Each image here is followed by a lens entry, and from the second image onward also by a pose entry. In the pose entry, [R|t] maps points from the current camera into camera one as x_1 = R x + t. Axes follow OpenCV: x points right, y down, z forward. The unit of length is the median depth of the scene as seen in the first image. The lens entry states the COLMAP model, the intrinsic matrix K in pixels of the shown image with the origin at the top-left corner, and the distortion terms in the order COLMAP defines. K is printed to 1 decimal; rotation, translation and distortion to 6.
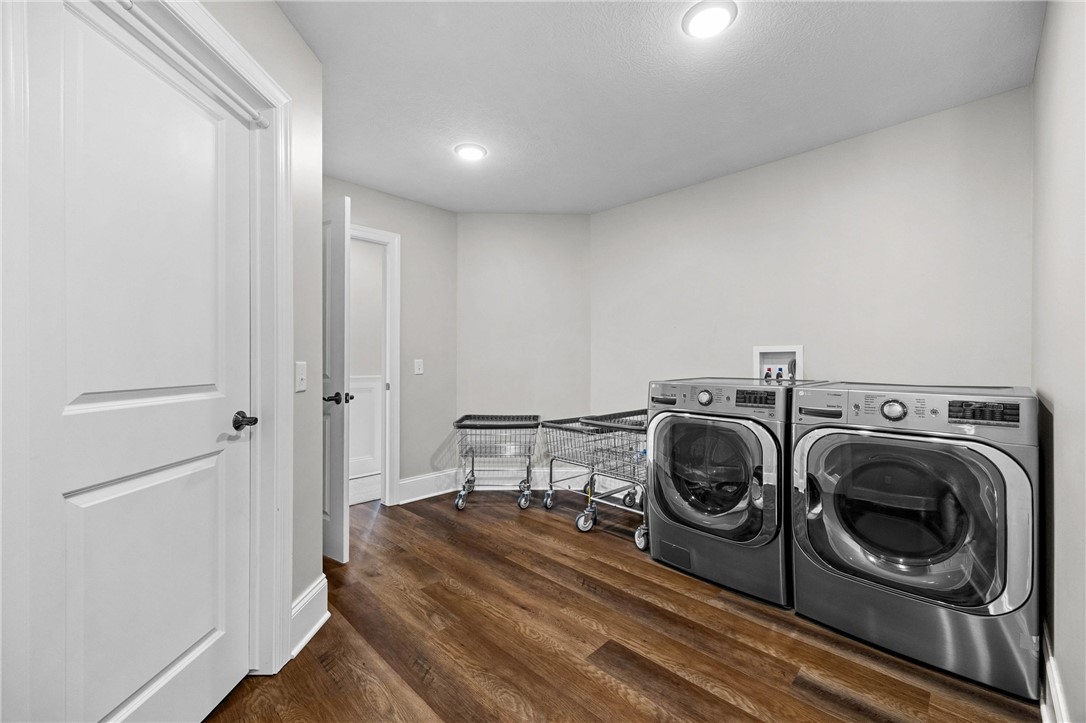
lens RADIAL K [[420.1, 0, 539.0], [0, 420.1, 364.1], [0, 0, 1]] dist [-0.002733, -0.000172]
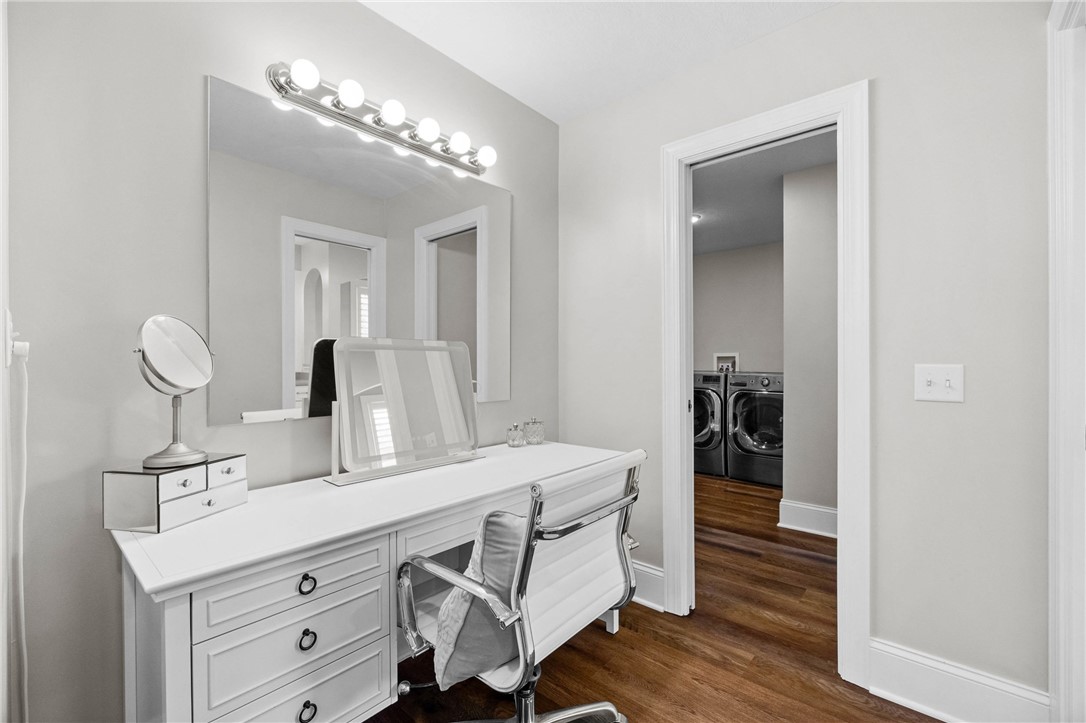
lens RADIAL K [[463.4, 0, 545.1], [0, 463.4, 359.7], [0, 0, 1]] dist [0.001279, 0.000038]
pose [[0.999023, -0.004536, 0.043950, -0.419033], [0.005363, 0.999810, -0.018731, 0.023312], [-0.043857, 0.018948, 0.998858, -1.290151]]
